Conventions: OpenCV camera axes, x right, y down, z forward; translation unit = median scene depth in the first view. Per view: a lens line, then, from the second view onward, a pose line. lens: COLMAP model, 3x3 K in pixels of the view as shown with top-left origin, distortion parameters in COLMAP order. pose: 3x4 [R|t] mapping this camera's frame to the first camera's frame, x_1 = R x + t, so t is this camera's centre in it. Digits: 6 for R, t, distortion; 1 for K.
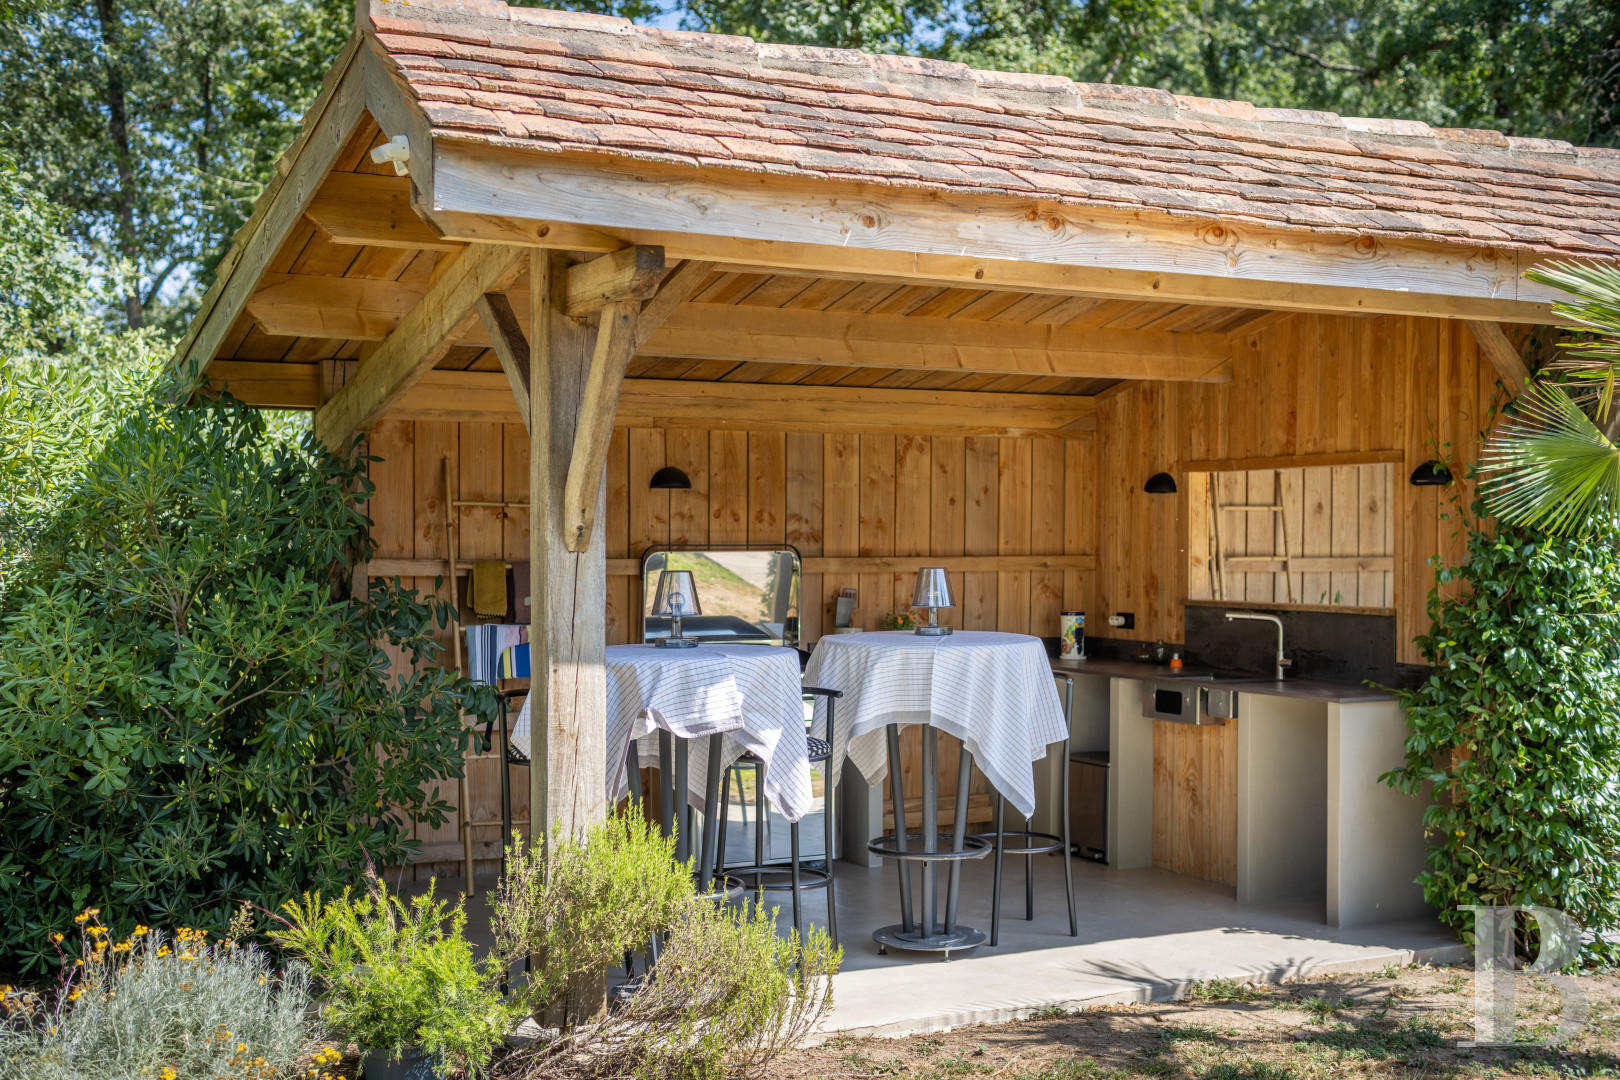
lens RADIAL K [[1946.4, 0, 810.0], [0, 1946.4, 540.0], [0, 0, 1]] dist [-0.021175, 0.011380]
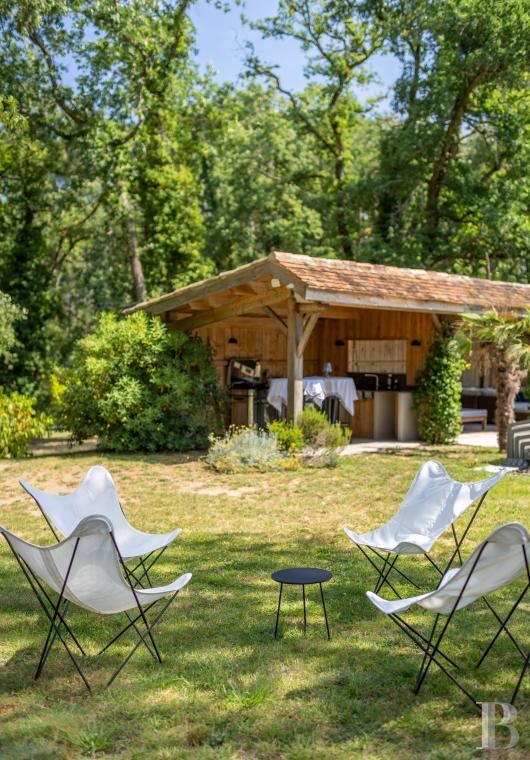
lens RADIAL K [[1053.5, 0, 265.0], [0, 1053.5, 380.0], [0, 0, 1]] dist [0.016911, 0.097842]
pose [[0.930067, -0.002694, 0.367379, -0.992586], [-0.005949, 0.999732, 0.022392, -0.000540], [-0.367341, -0.023011, 0.929802, -1.265904]]
